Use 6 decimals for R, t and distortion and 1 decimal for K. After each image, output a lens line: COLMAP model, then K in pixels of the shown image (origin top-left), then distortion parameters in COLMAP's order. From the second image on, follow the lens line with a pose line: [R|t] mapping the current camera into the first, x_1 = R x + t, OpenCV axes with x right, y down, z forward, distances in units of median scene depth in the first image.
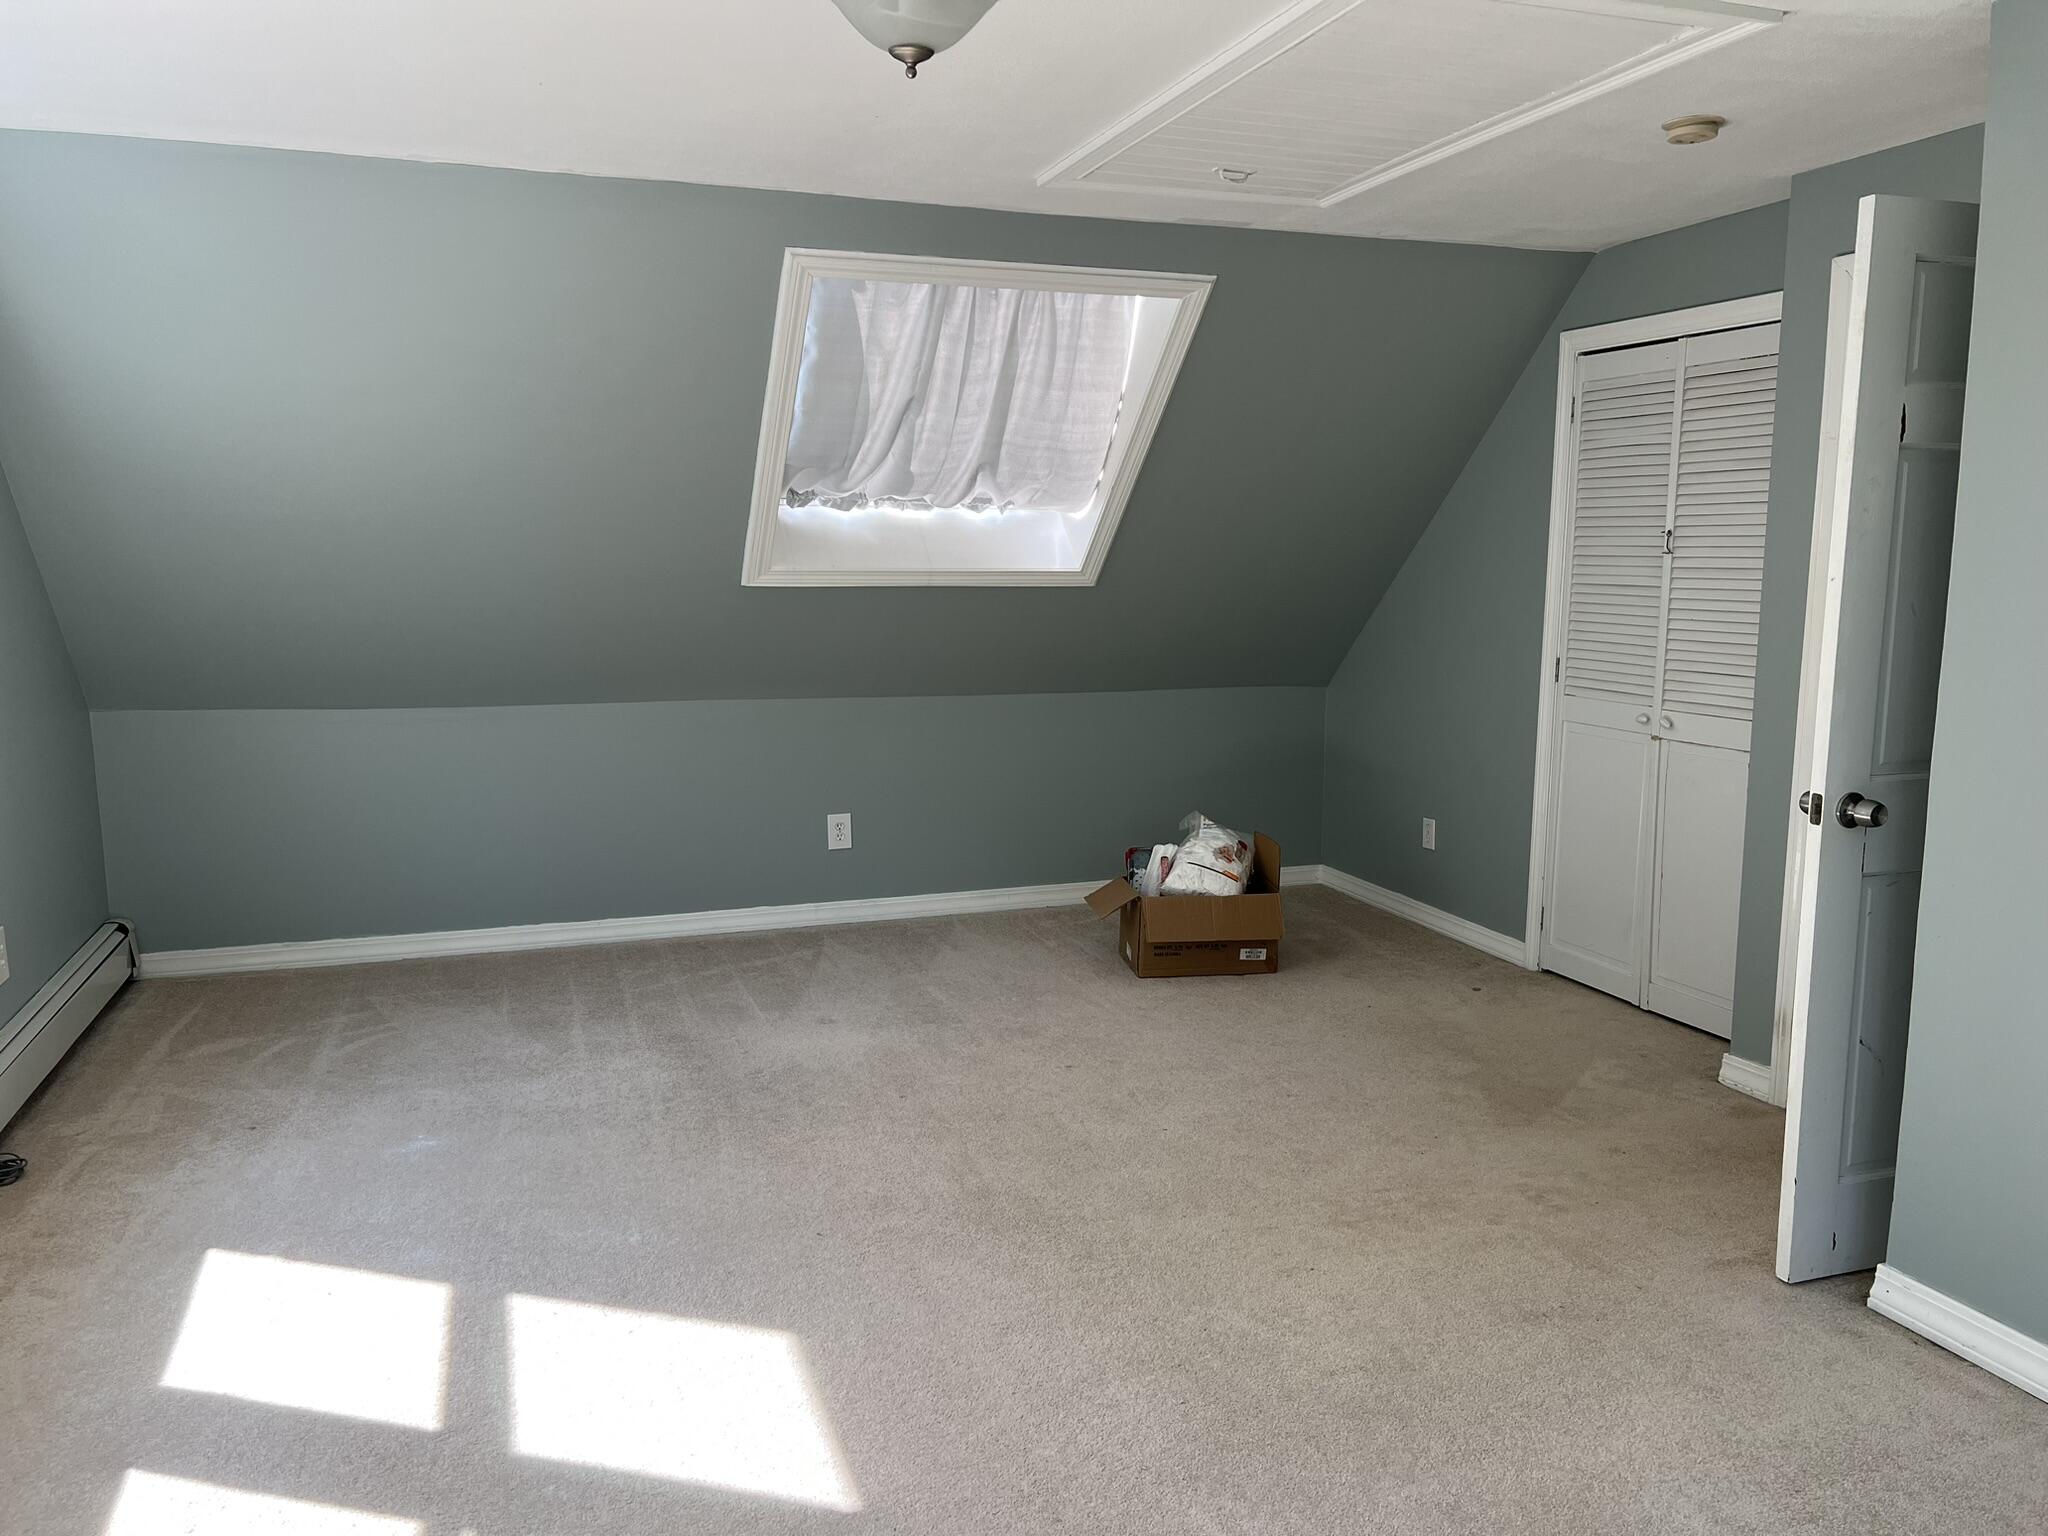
lens RADIAL K [[1528.9, 0, 1024.1], [0, 1528.9, 773.4], [0, 0, 1]] dist [0.057893, -0.077973]
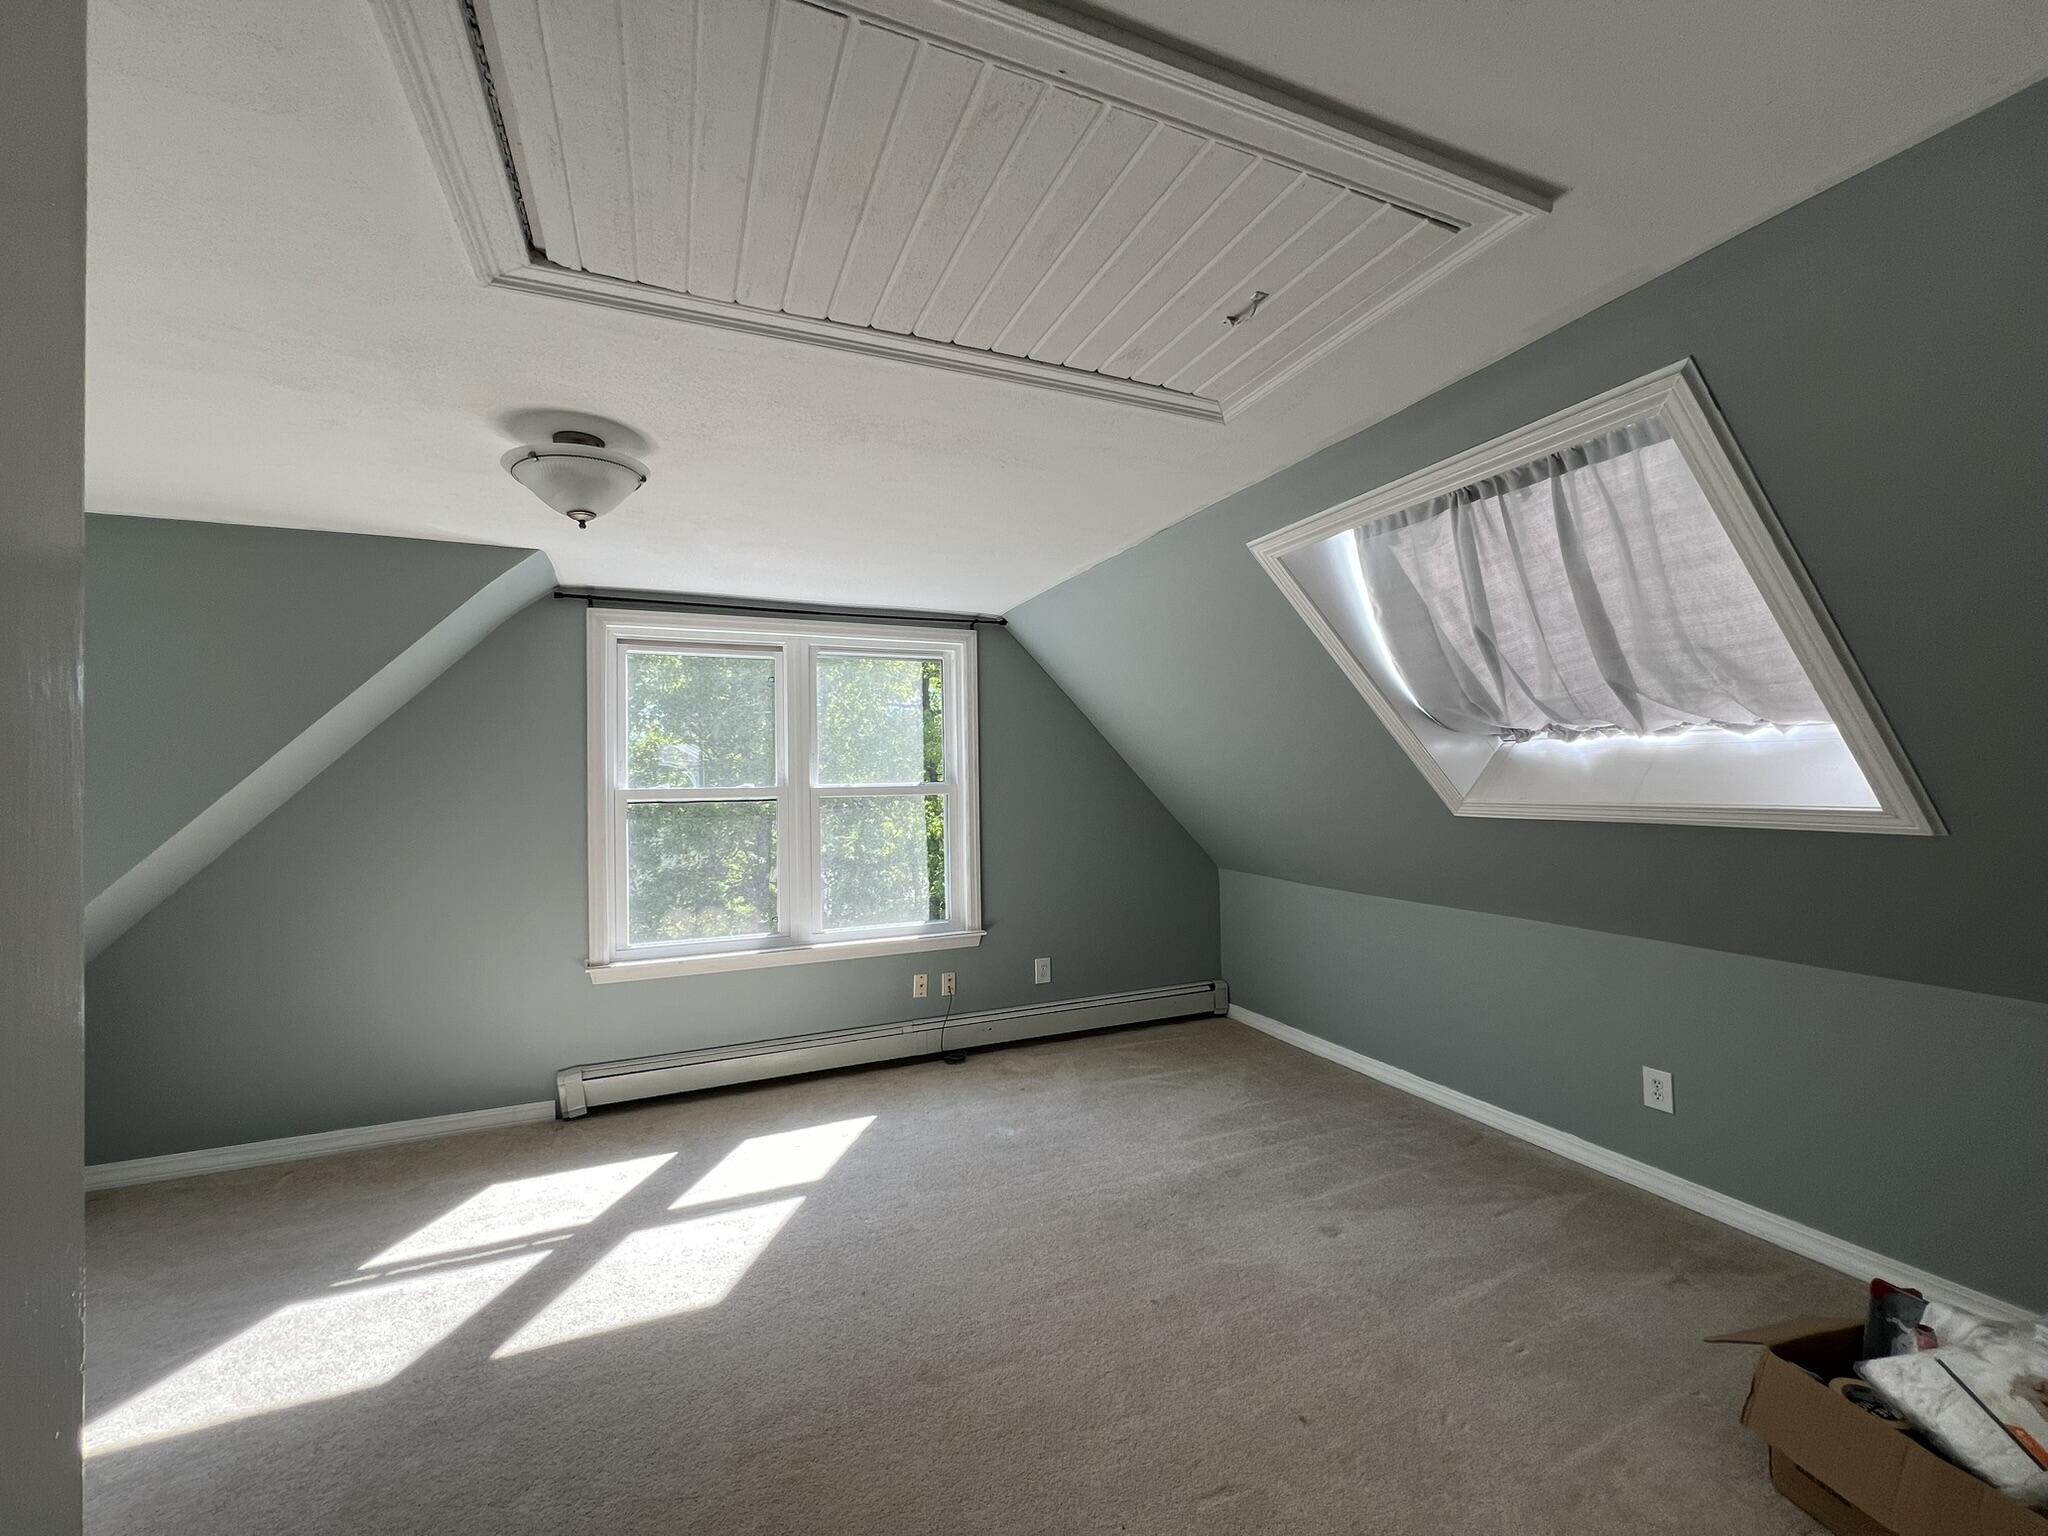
lens RADIAL K [[817.9, 0, 1028.6], [0, 817.9, 755.6], [0, 0, 1]] dist [-0.008845, -0.000214]
pose [[0.059748, -0.035307, -0.997589, 0.411993], [-0.126508, 0.991048, -0.042652, -0.108223], [0.990165, 0.128751, 0.054747, 0.702069]]
